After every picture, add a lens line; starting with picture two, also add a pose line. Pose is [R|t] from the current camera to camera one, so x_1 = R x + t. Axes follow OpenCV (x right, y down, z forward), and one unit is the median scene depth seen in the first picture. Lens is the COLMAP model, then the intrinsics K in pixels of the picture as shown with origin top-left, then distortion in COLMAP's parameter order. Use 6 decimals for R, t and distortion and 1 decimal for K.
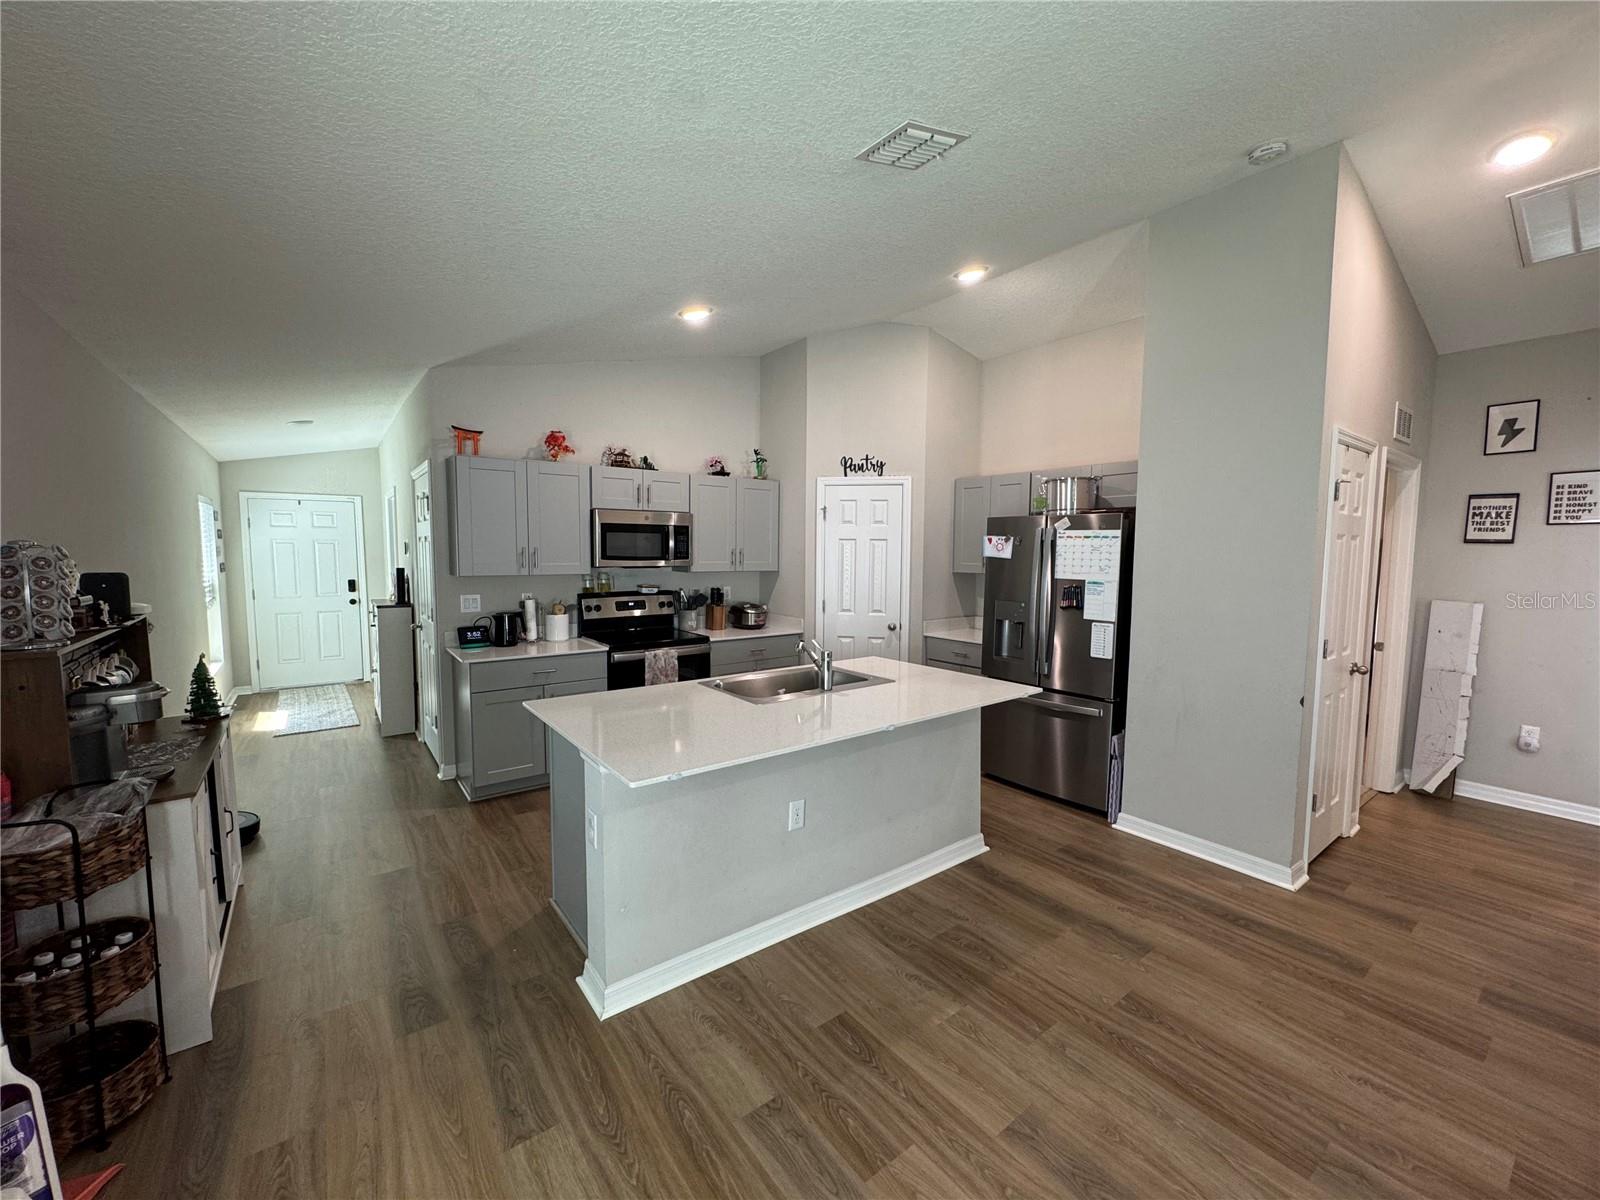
lens RADIAL K [[637.3, 0, 796.5], [0, 637.3, 601.6], [0, 0, 1]] dist [-0.002587, -0.000427]
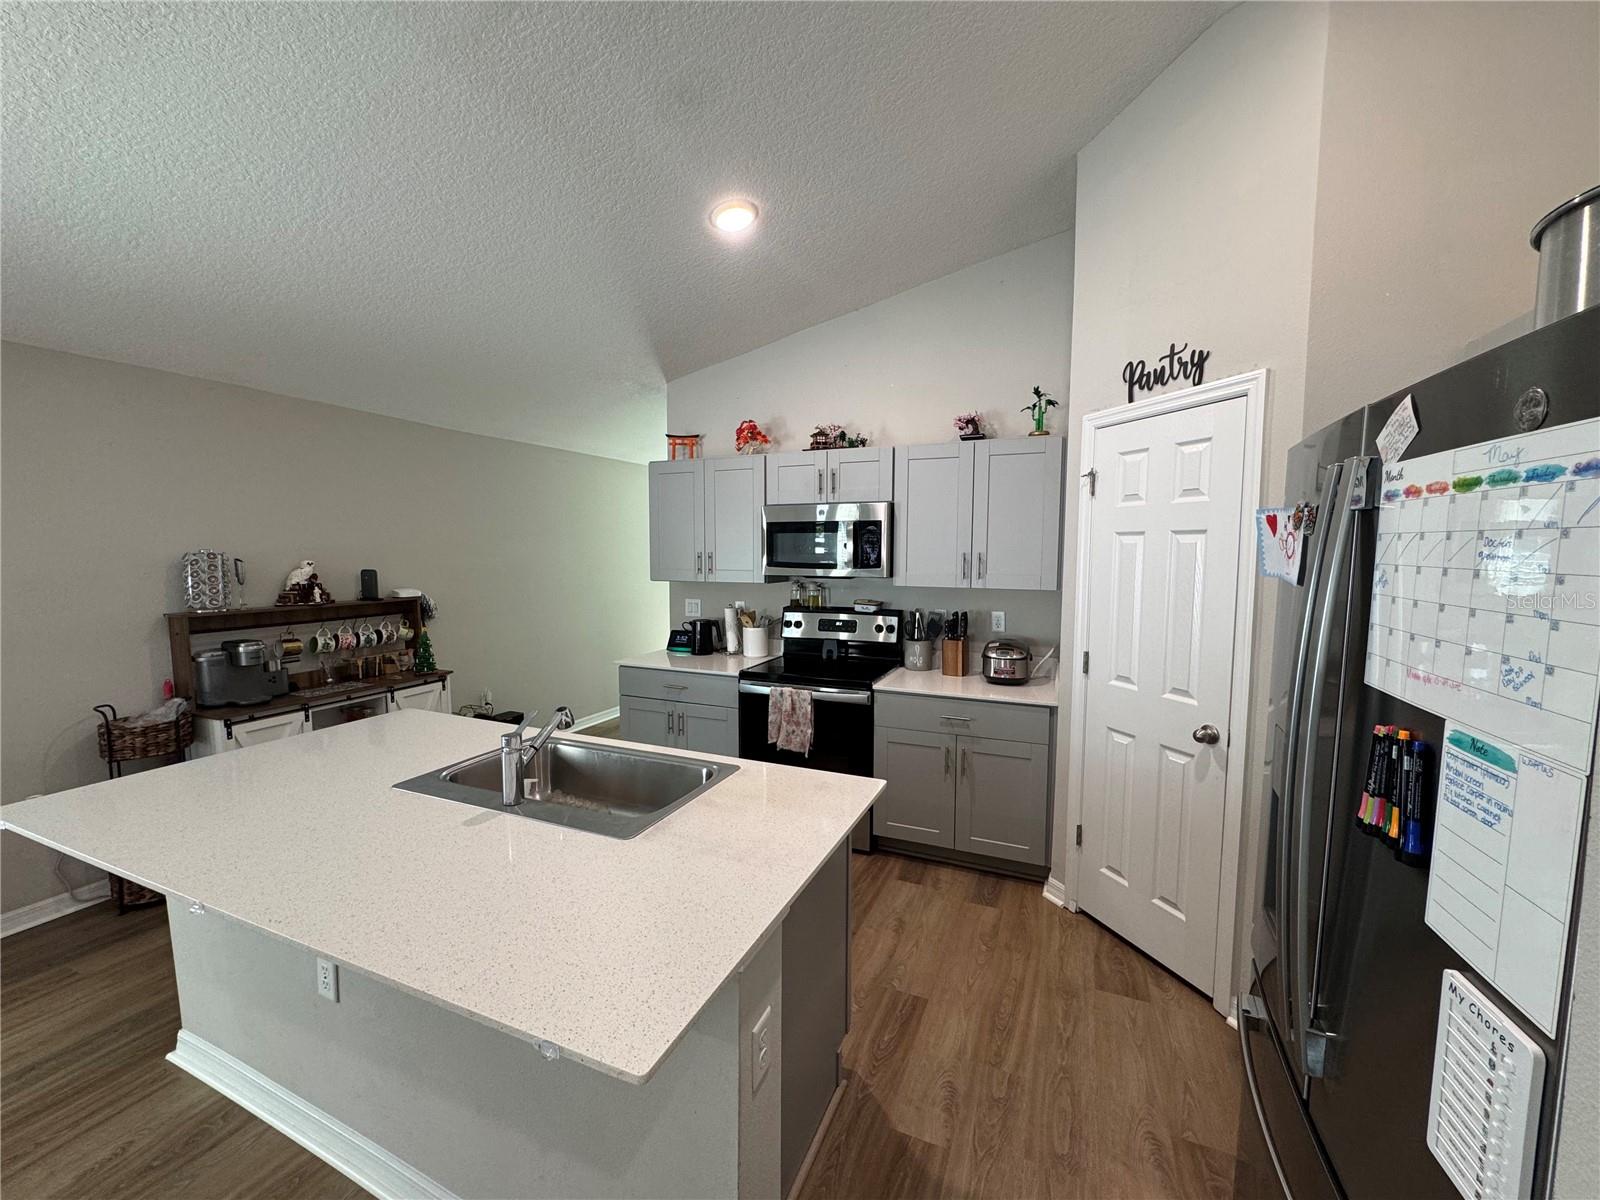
lens RADIAL K [[637.3, 0, 799.6], [0, 637.3, 601.3], [0, 0, 1]] dist [-0.002587, -0.000427]
pose [[0.492818, 0.063589, -0.867806, 0.391758], [-0.069320, 0.997025, 0.033692, -0.046244], [0.867367, 0.043552, 0.495760, 0.564192]]
